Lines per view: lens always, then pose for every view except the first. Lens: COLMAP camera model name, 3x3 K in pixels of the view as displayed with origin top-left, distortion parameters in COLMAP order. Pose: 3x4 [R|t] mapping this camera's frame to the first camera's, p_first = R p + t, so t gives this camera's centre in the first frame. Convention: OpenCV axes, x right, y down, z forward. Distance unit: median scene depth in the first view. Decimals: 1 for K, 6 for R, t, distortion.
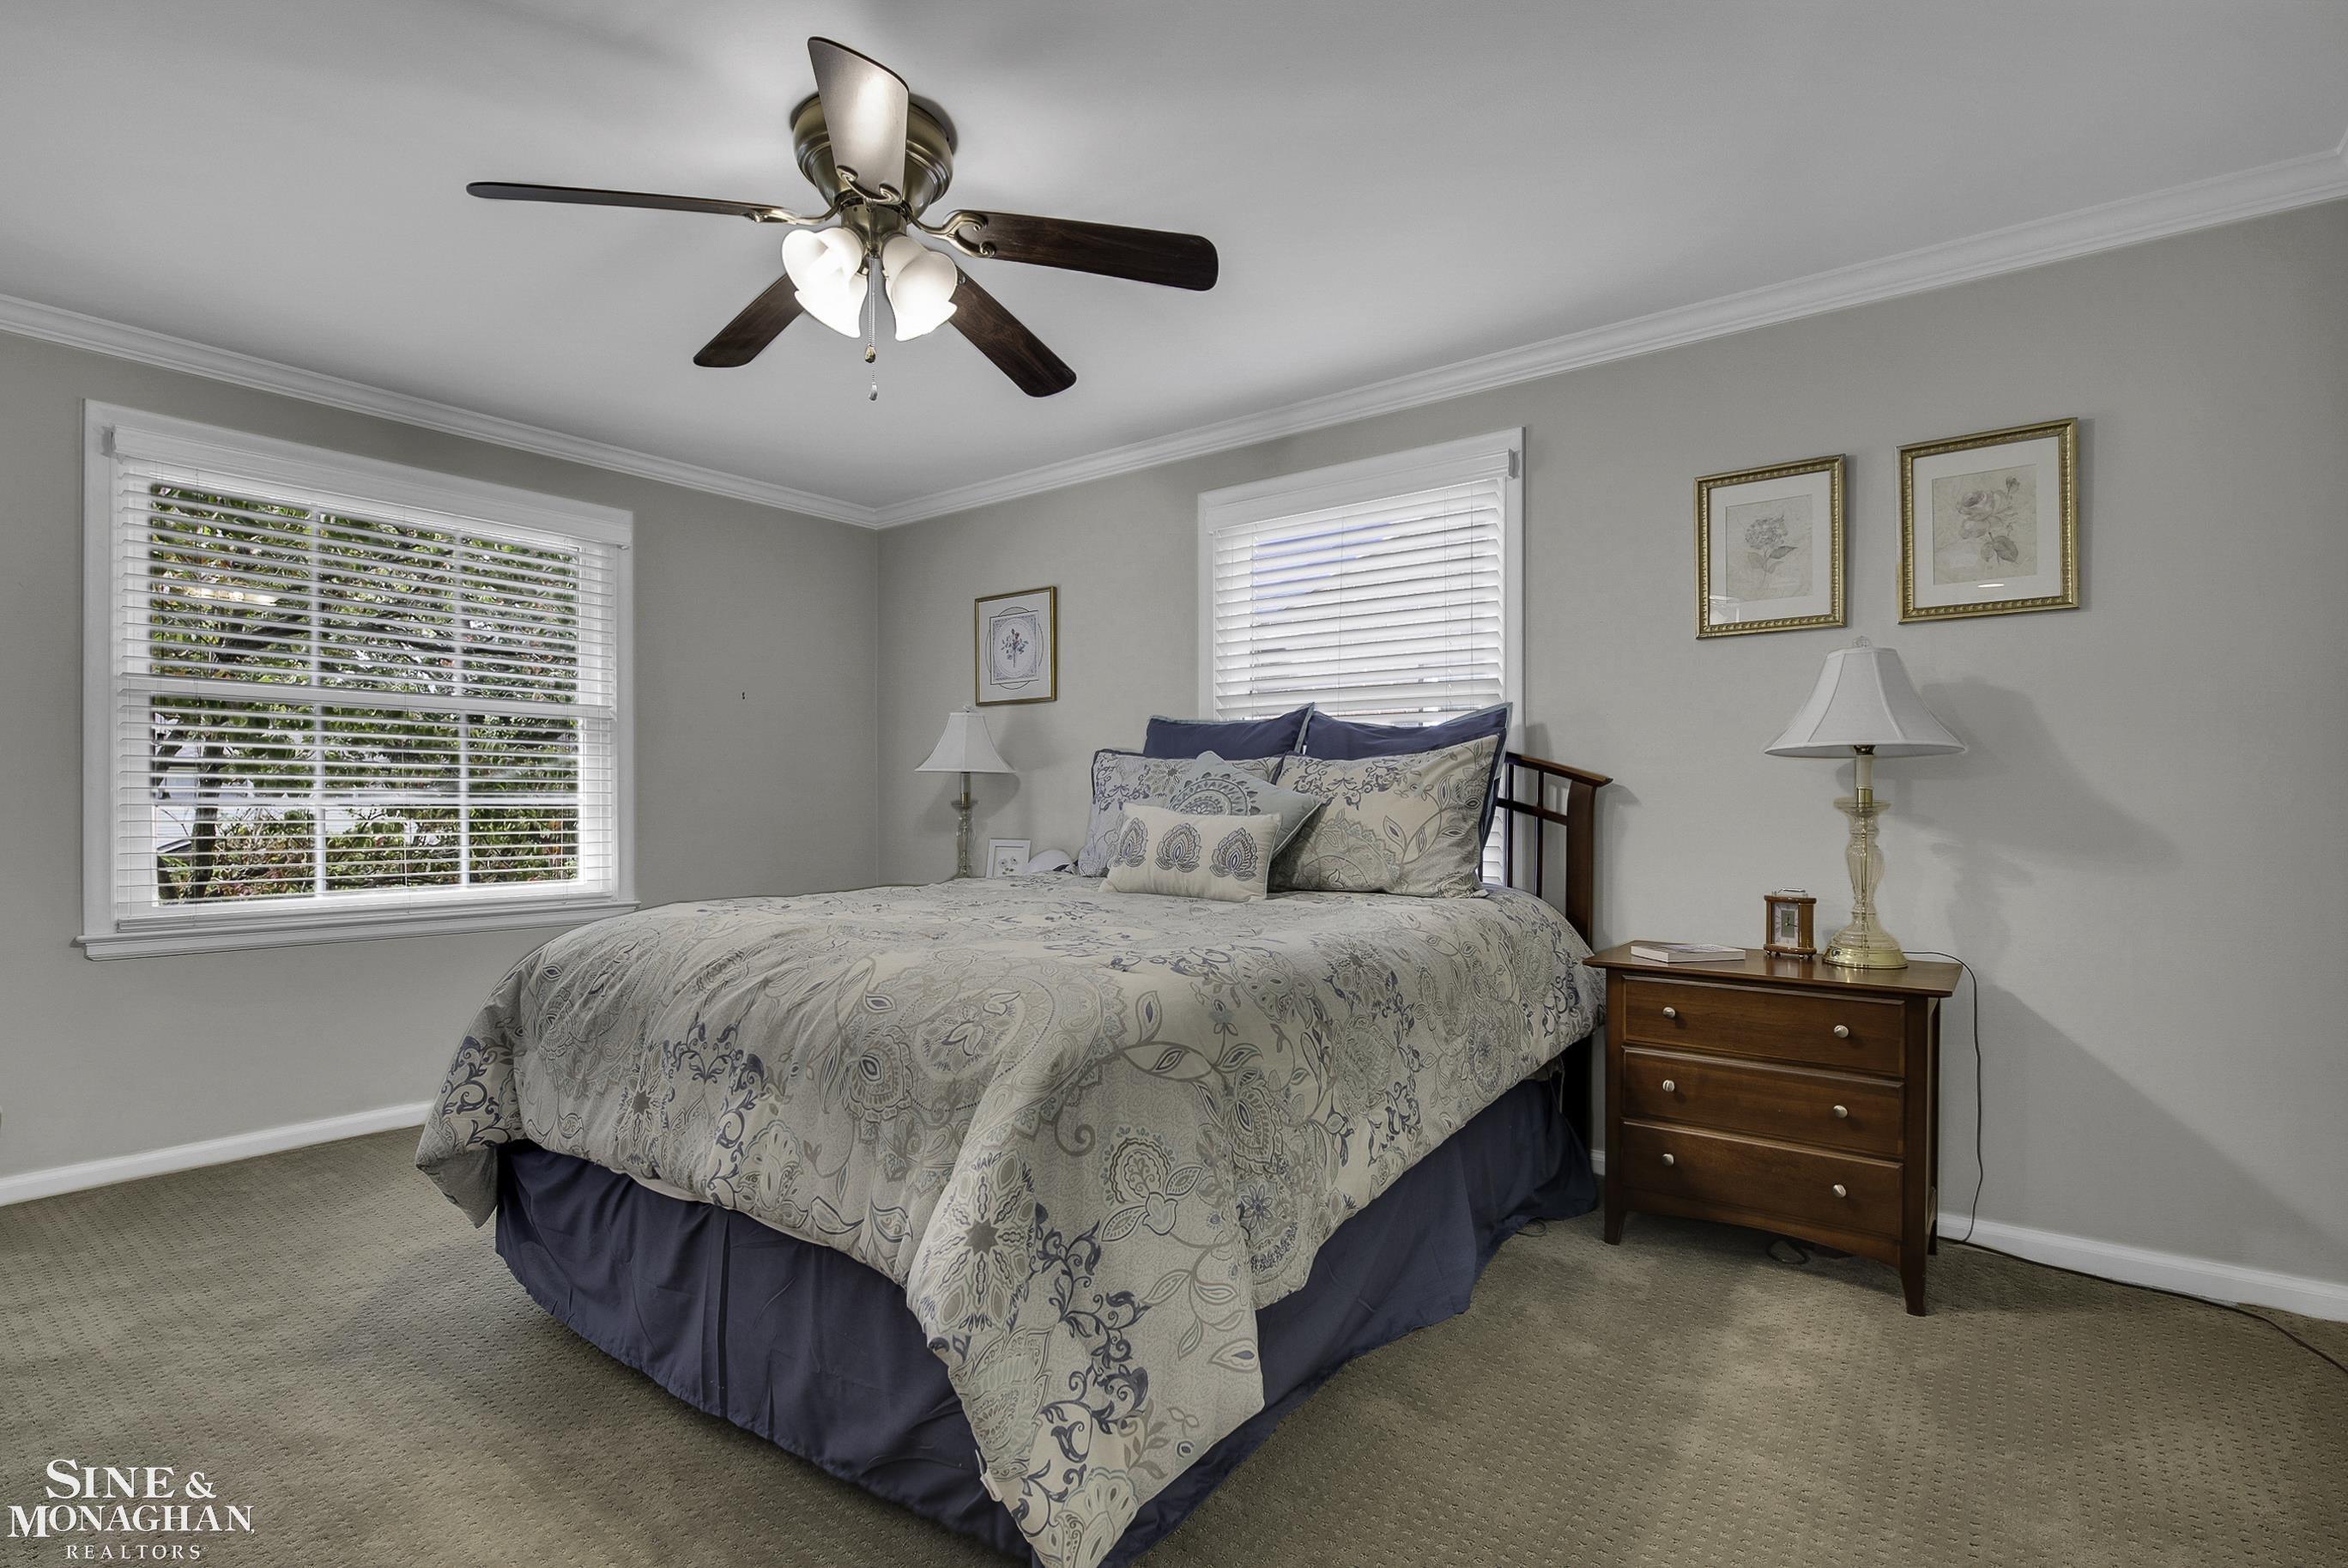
lens RADIAL K [[1064.7, 0, 1175.6], [0, 1064.7, 769.1], [0, 0, 1]] dist [-0.013428, -0.000863]
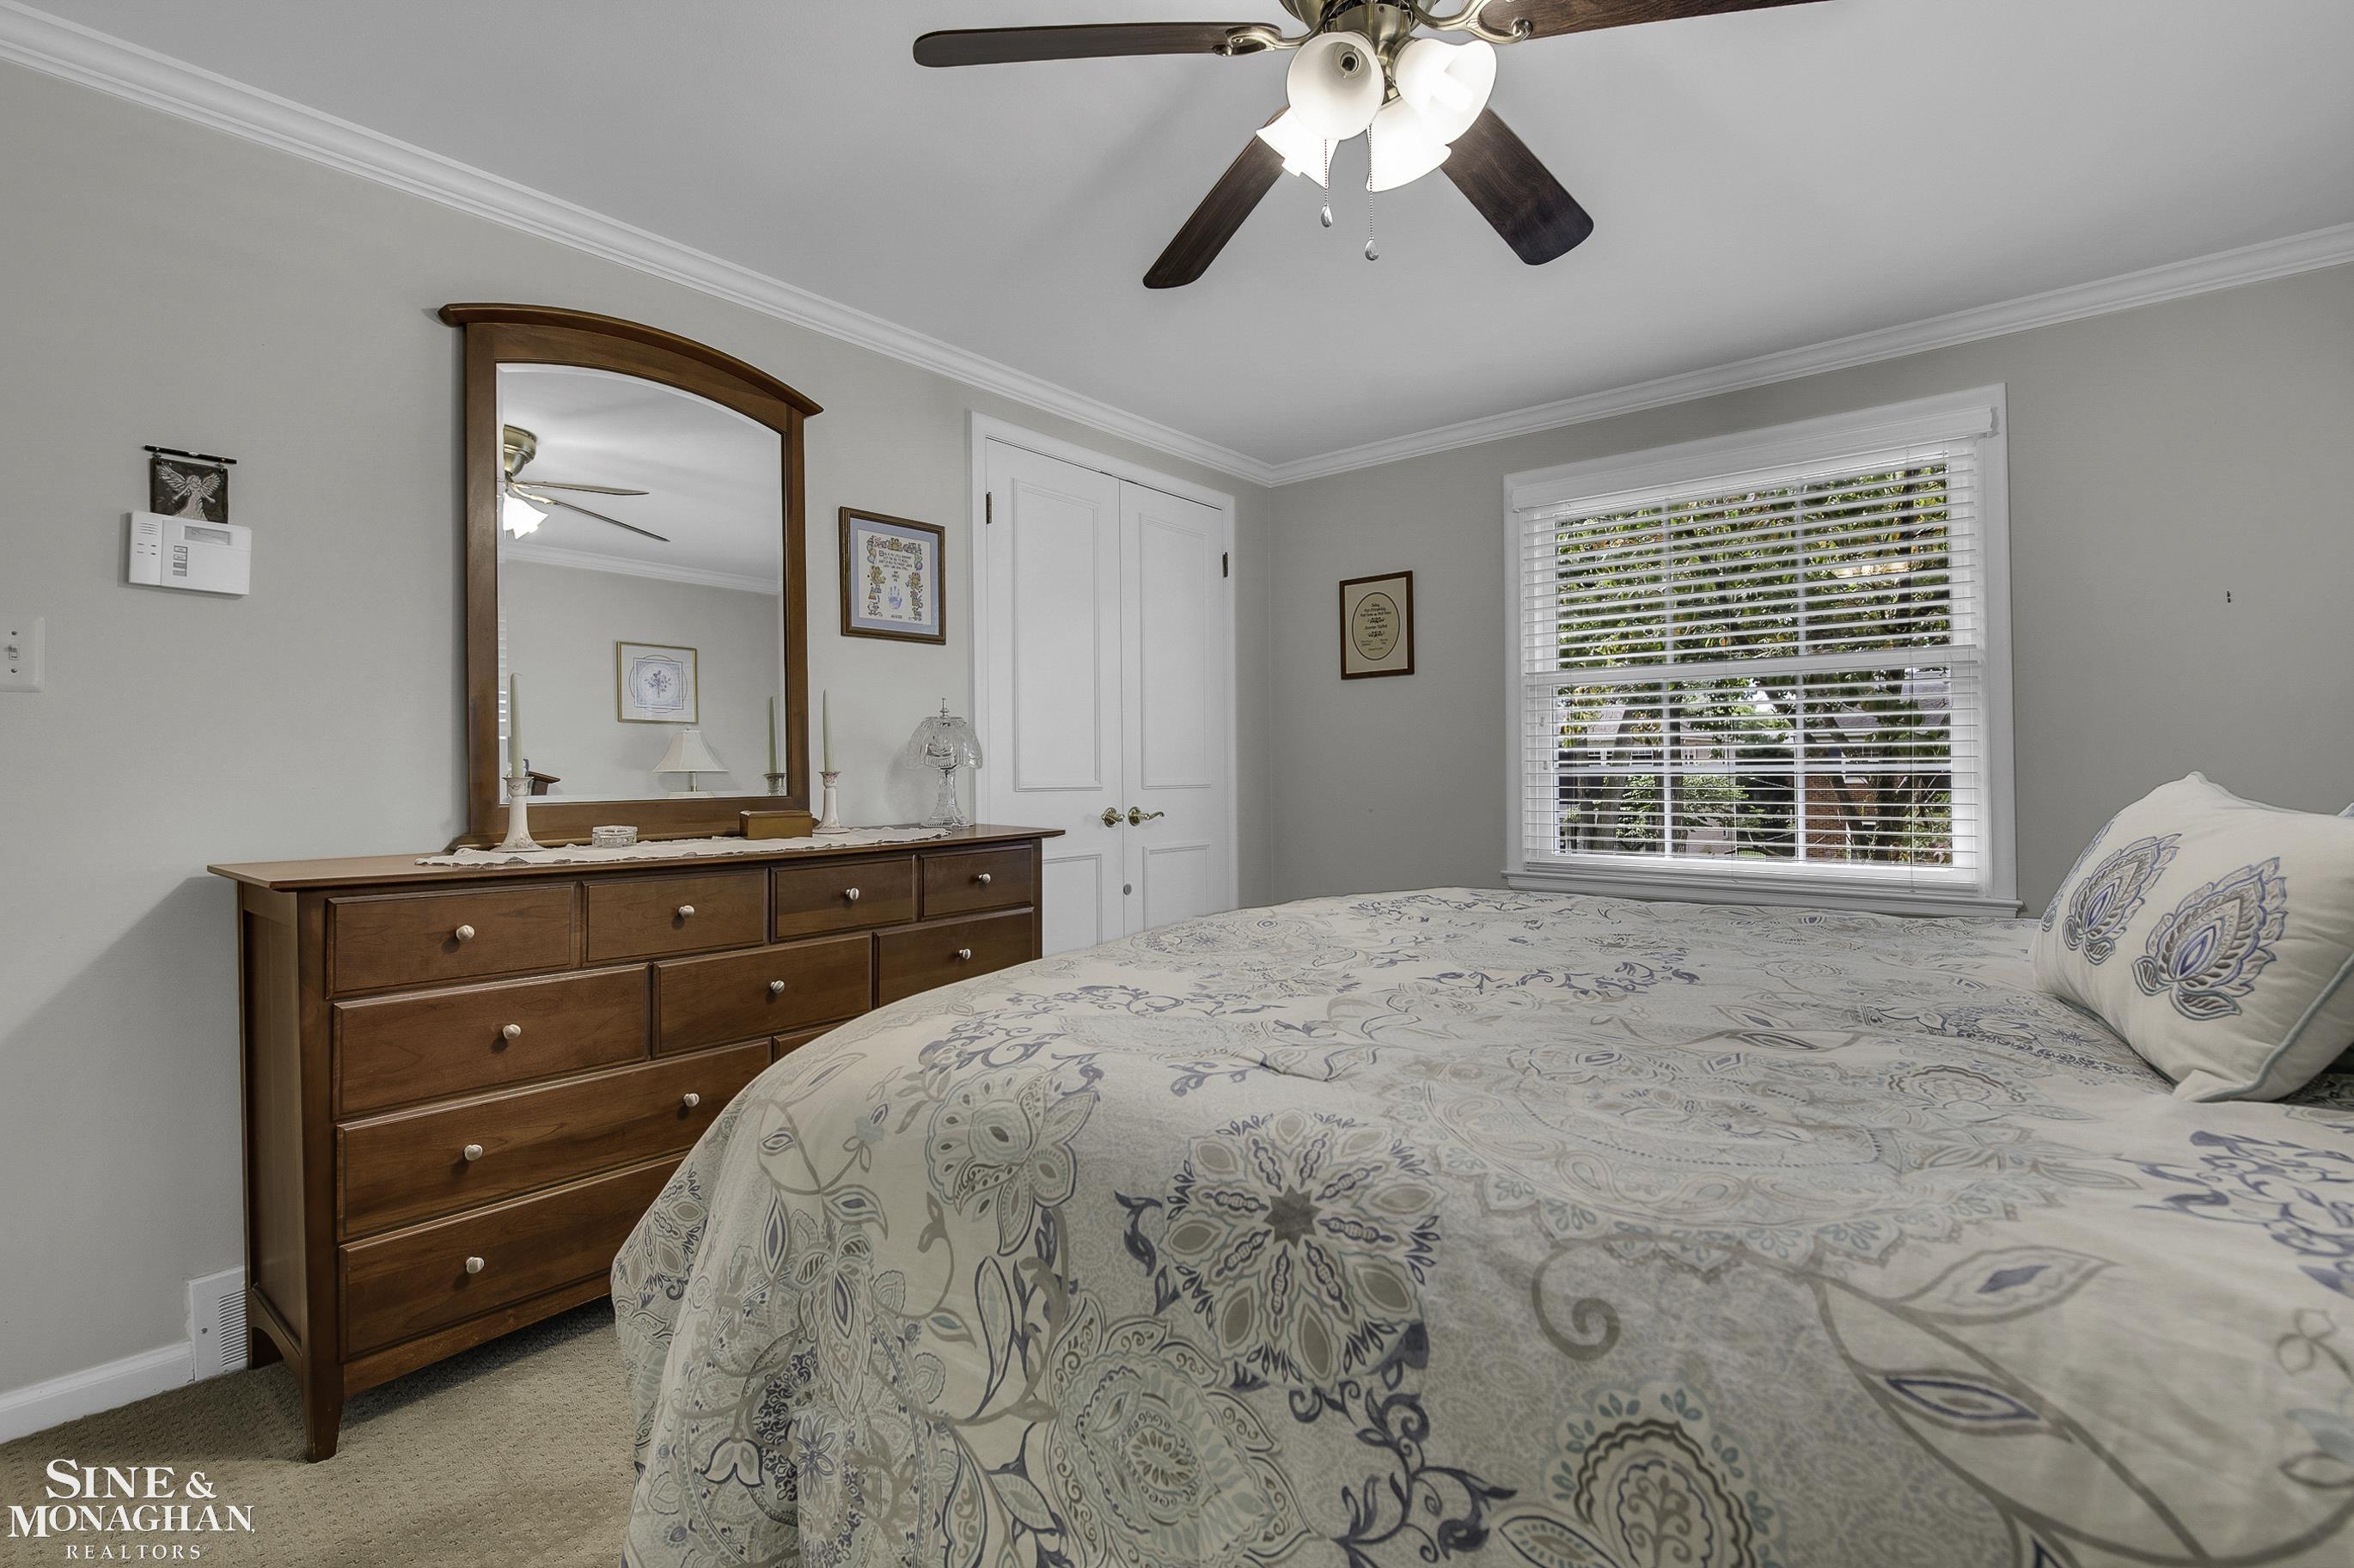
lens RADIAL K [[1055.9, 0, 1177.0], [0, 1055.9, 784.0], [0, 0, 1]] dist [-0.013800, -0.000073]
pose [[0.006350, 0.012734, -0.999899, 0.298739], [0.038549, 0.999173, 0.012970, 0.012389], [0.999237, -0.038628, 0.005854, 0.537747]]
